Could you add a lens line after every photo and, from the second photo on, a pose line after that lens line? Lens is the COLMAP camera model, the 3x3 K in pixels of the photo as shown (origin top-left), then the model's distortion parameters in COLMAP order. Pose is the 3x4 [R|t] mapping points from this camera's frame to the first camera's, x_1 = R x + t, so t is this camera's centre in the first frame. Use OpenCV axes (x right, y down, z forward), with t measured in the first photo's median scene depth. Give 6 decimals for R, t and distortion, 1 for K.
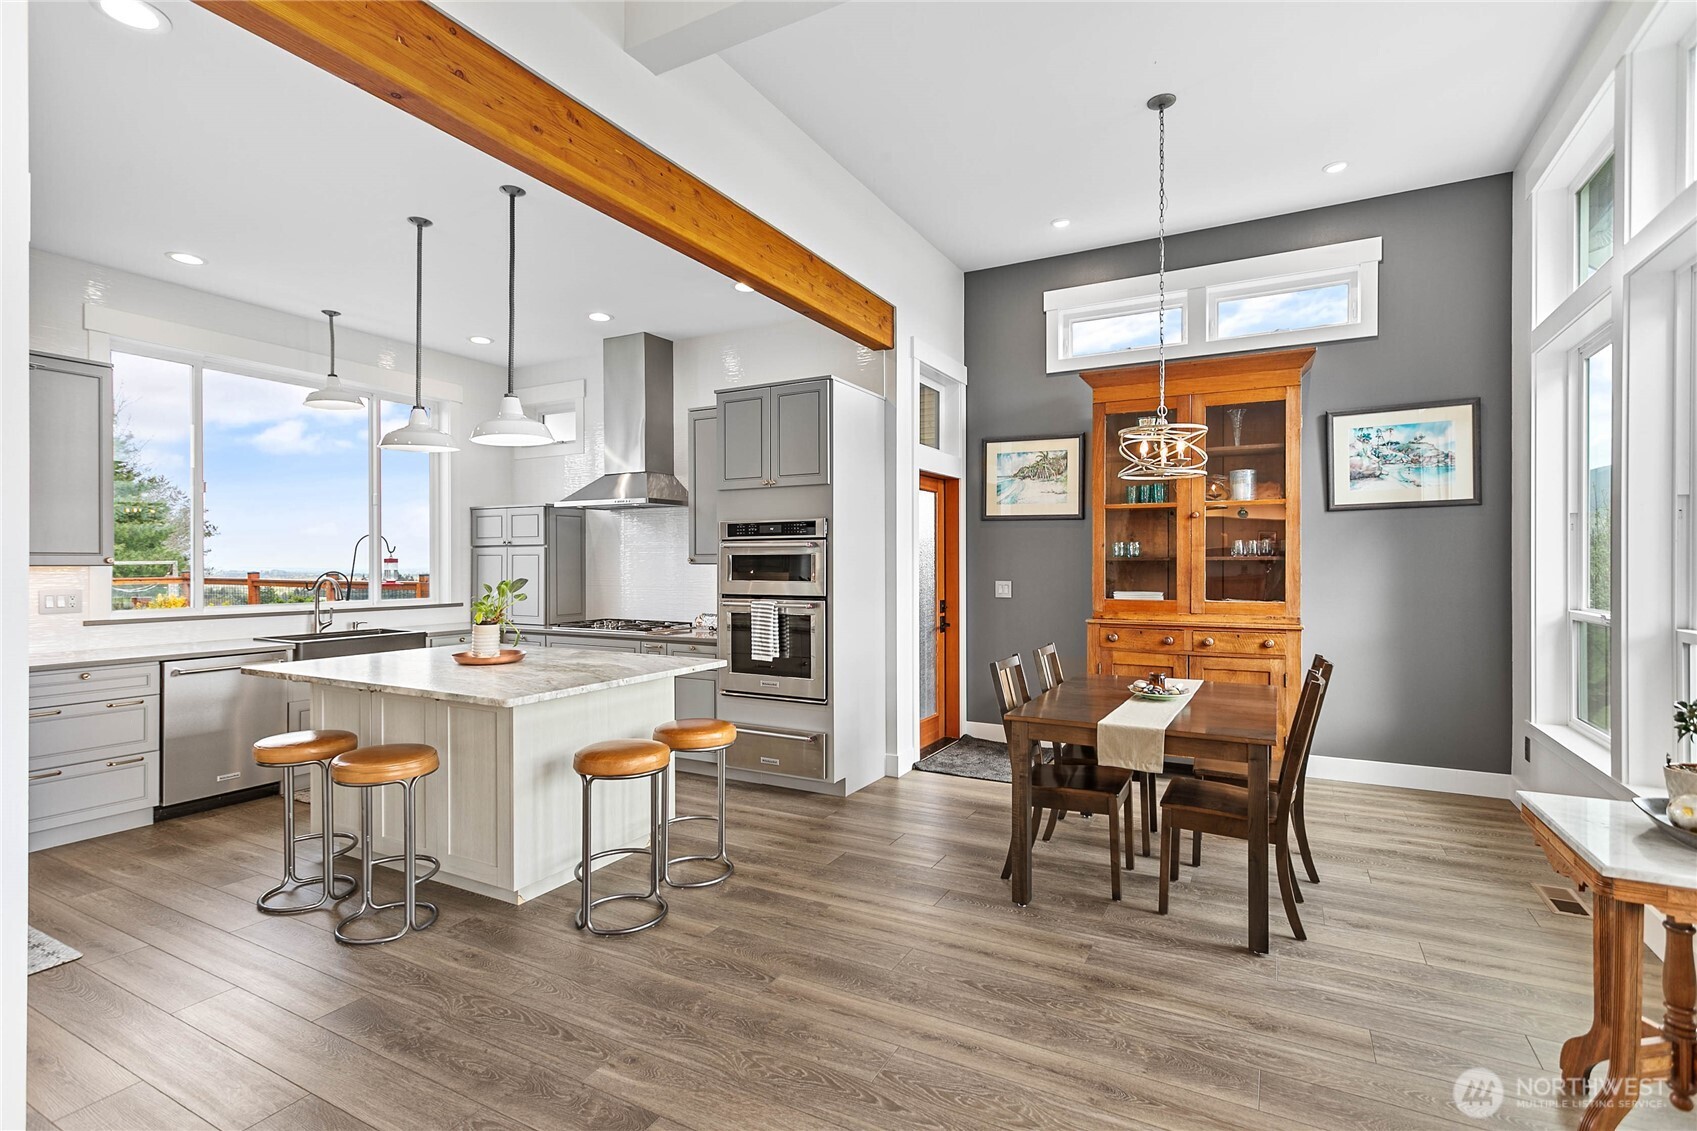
lens RADIAL K [[797.3, 0, 848.0], [0, 797.3, 563.7], [0, 0, 1]] dist [-0.000006, 0.001004]
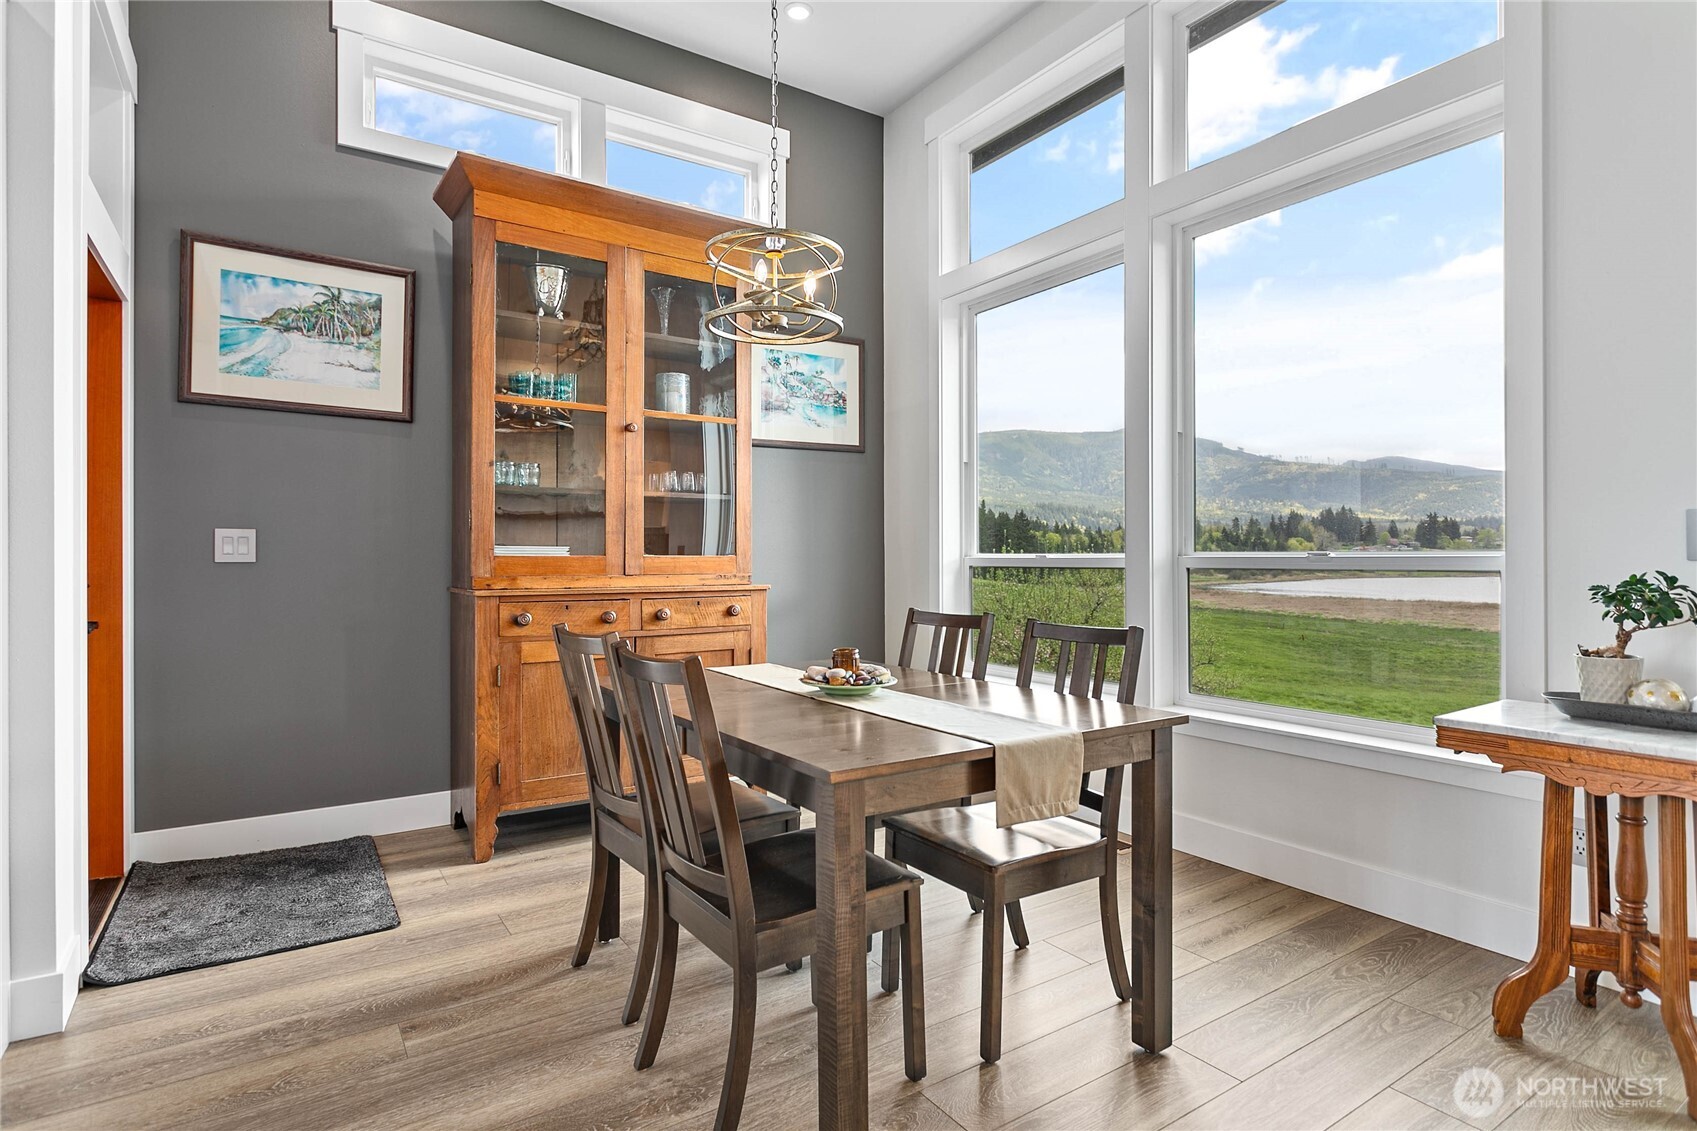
lens RADIAL K [[869.3, 0, 846.2], [0, 869.3, 558.9], [0, 0, 1]] dist [-0.001849, -0.000025]
pose [[0.469789, -0.000955, 0.882778, -0.131145], [0.002984, 0.999995, -0.000506, 0.052438], [-0.882774, 0.002872, 0.469789, 0.520258]]
